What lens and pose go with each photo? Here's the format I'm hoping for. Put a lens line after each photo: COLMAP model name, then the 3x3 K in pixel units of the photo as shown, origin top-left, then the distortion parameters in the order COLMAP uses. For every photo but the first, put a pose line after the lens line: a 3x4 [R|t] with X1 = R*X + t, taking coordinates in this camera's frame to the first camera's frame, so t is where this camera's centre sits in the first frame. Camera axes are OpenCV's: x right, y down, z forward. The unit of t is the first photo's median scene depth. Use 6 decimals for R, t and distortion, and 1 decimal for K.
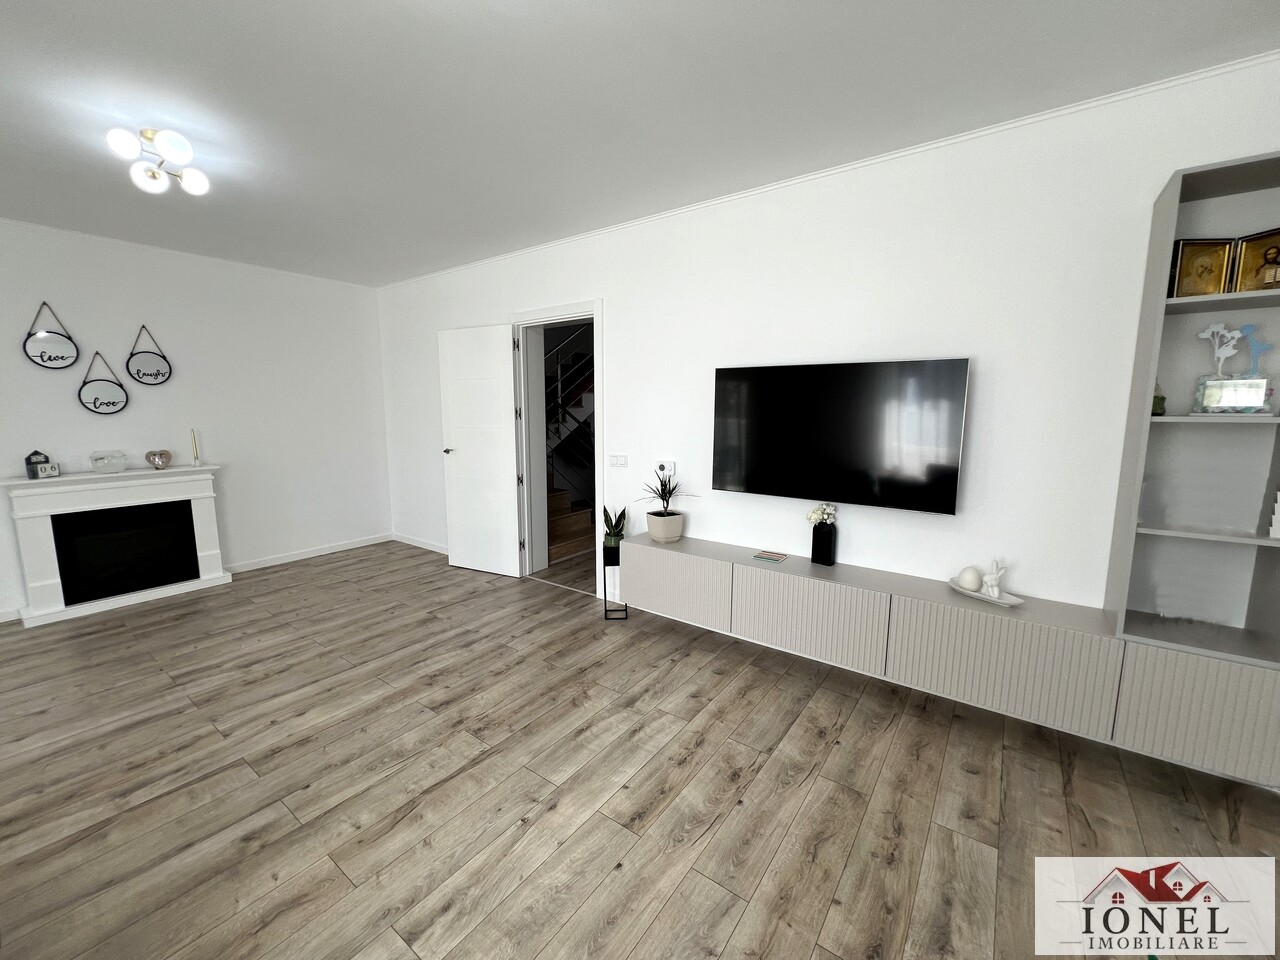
lens RADIAL K [[514.0, 0, 640.0], [0, 514.0, 480.0], [0, 0, 1]] dist [-0.001091, 0.000005]
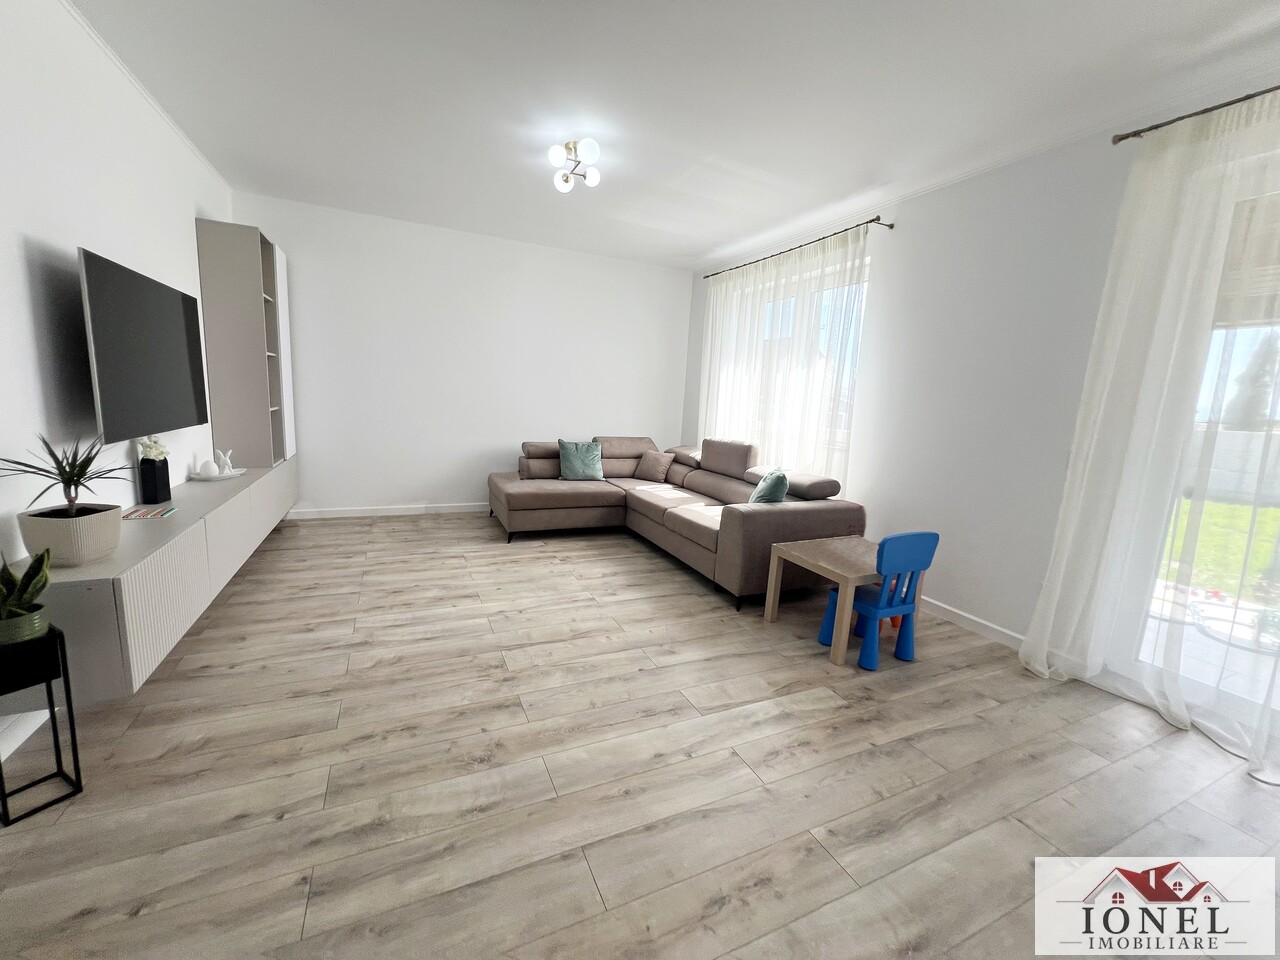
lens RADIAL K [[514.0, 0, 640.0], [0, 514.0, 480.0], [0, 0, 1]] dist [-0.001091, 0.000005]
pose [[-0.875999, -0.126501, 0.465429, -1.003676], [0.011193, 0.959400, 0.281827, -0.150211], [-0.482184, 0.252089, -0.839017, 1.655204]]
